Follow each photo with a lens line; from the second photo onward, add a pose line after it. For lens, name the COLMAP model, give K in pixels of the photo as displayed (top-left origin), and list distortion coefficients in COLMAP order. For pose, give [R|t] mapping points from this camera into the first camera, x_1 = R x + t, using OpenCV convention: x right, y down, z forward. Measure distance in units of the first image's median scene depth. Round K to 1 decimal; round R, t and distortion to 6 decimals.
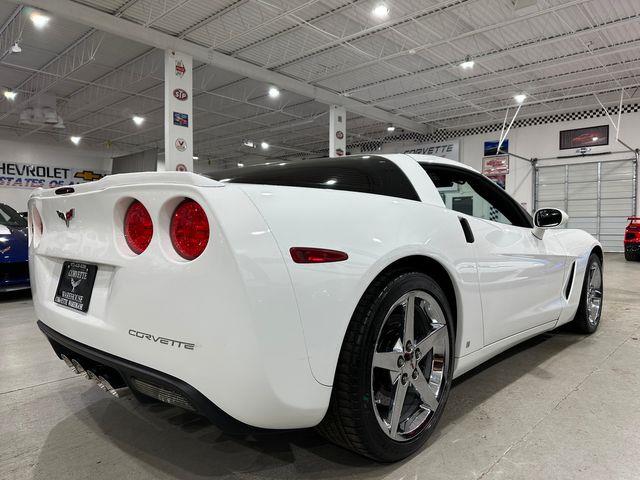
lens RADIAL K [[455.0, 0, 320.0], [0, 455.0, 240.0], [0, 0, 1]] dist [0.006911, -0.024080]
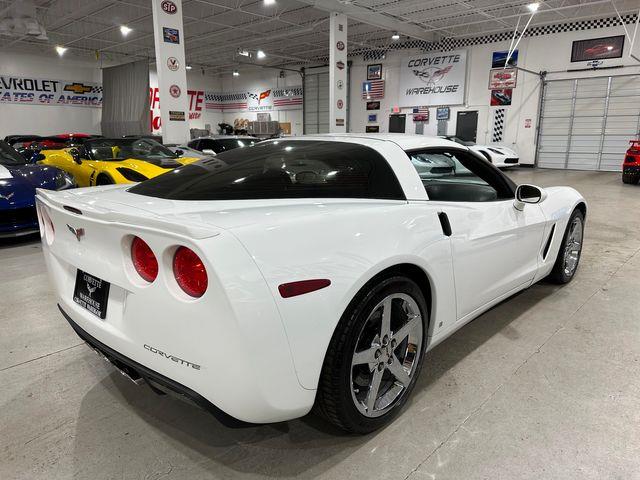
lens RADIAL K [[458.2, 0, 324.6], [0, 458.2, 239.2], [0, 0, 1]] dist [-0.003918, -0.011743]
pose [[0.999984, -0.003830, 0.004180, 0.019822], [0.002890, 0.978655, 0.205489, -0.141065], [-0.004877, -0.205474, 0.978650, -0.047207]]
